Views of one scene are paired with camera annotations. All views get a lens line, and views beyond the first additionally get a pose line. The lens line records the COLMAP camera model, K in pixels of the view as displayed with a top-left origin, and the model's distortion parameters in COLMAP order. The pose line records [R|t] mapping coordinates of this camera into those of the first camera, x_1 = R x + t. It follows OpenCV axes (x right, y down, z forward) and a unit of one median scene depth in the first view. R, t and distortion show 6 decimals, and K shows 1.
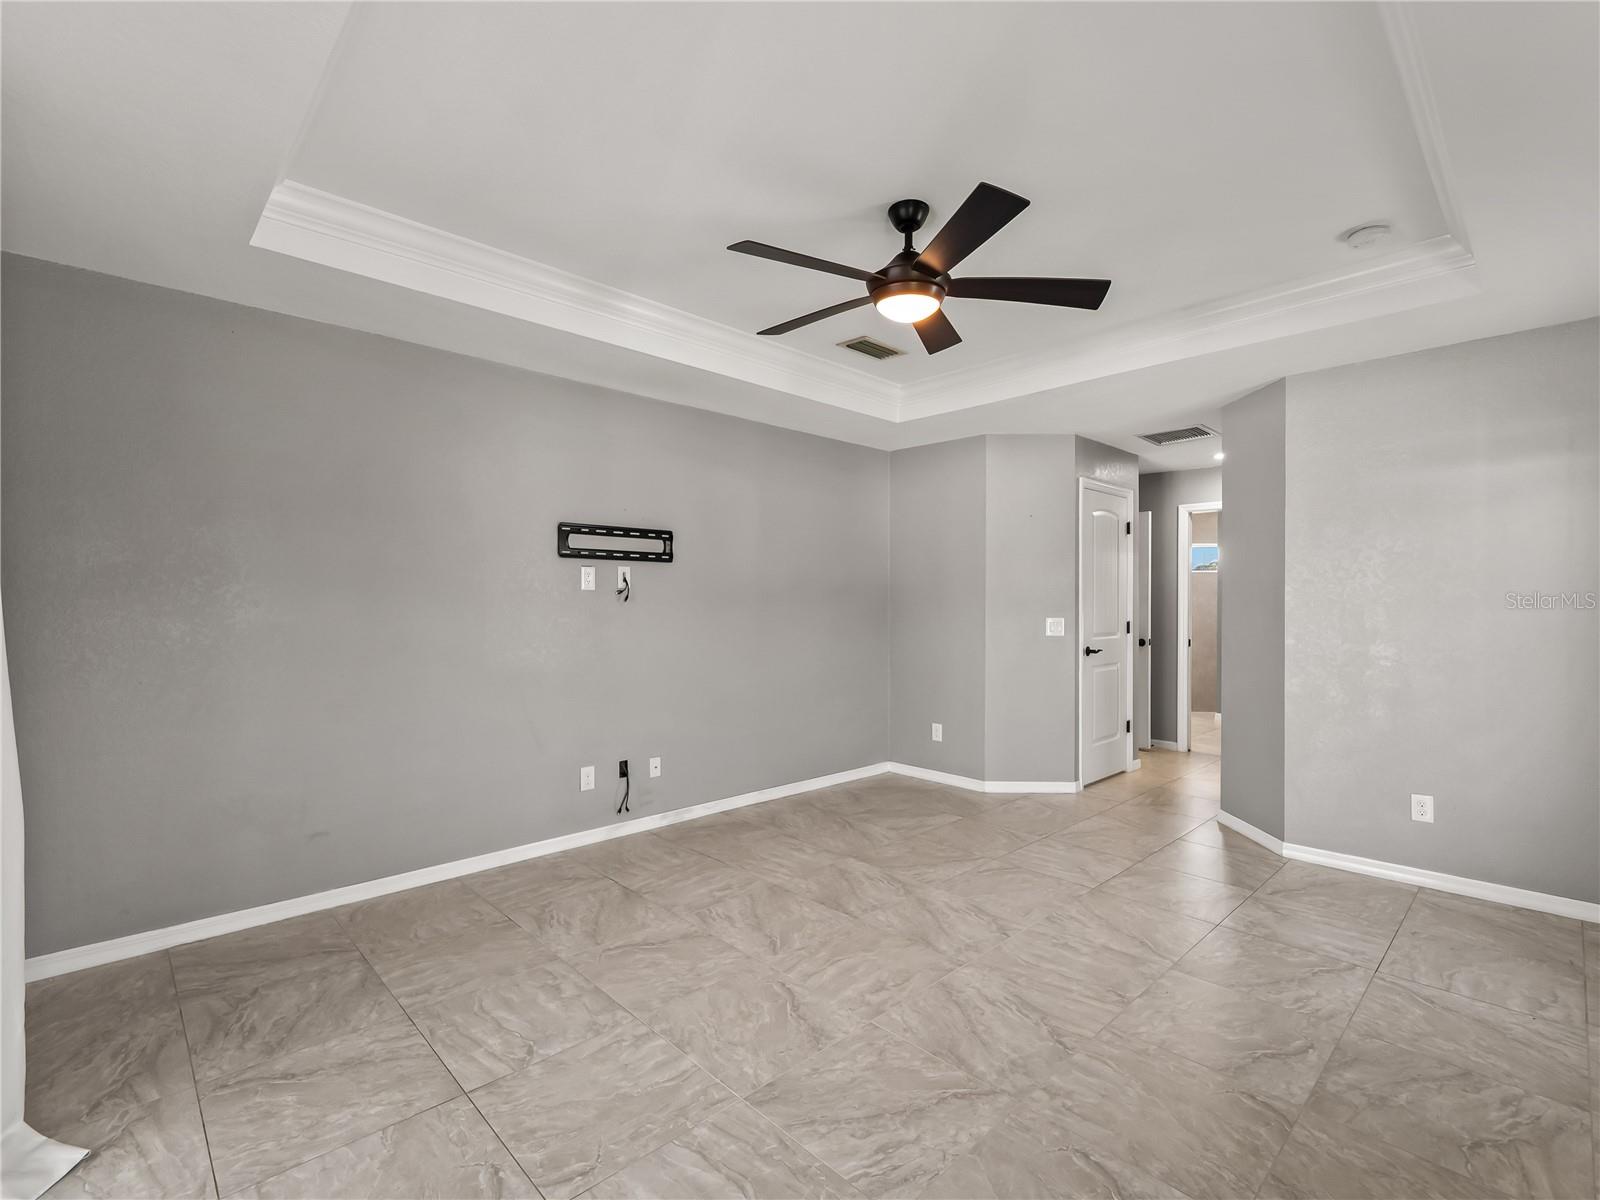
lens RADIAL K [[735.5, 0, 808.6], [0, 735.5, 609.9], [0, 0, 1]] dist [0.001435, -0.003355]
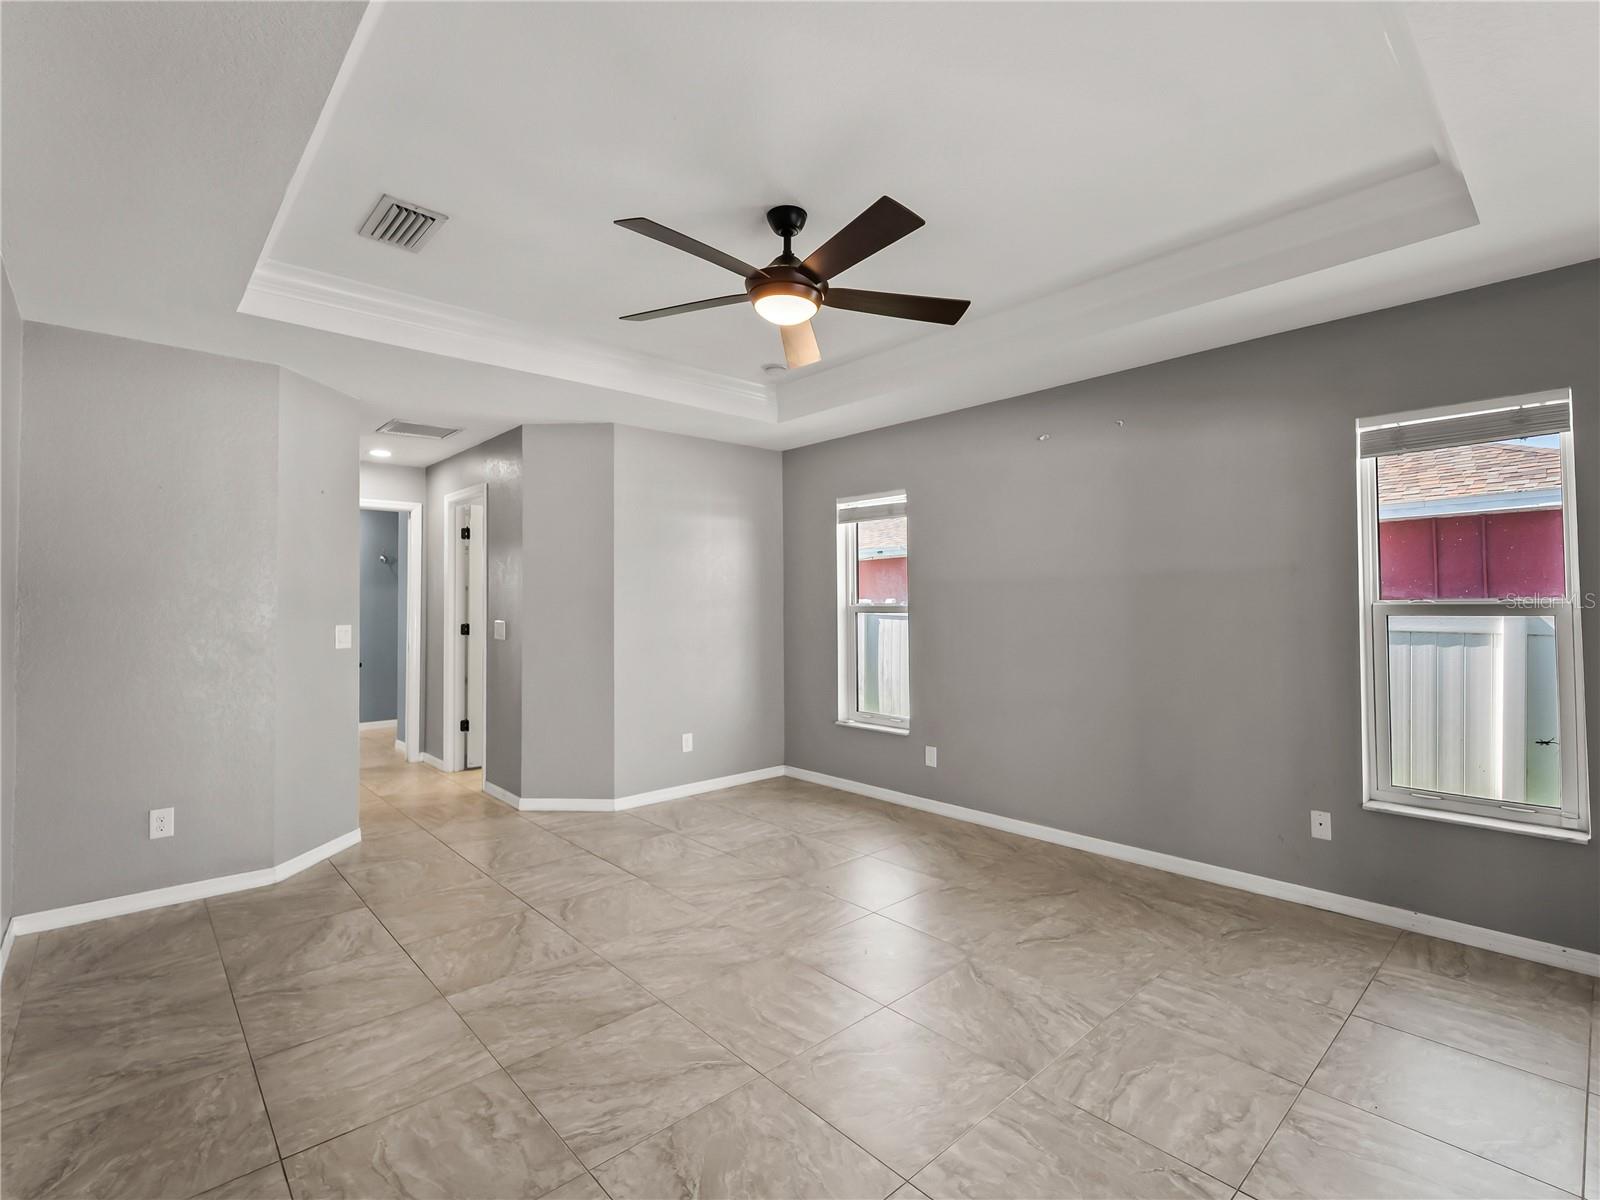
lens RADIAL K [[735.5, 0, 804.2], [0, 735.5, 587.7], [0, 0, 1]] dist [0.001435, -0.003355]
pose [[0.024274, 0.021623, 0.999471, -0.646706], [0.013175, 0.999672, -0.021947, -0.007307], [-0.999619, 0.013700, 0.023981, 0.720190]]
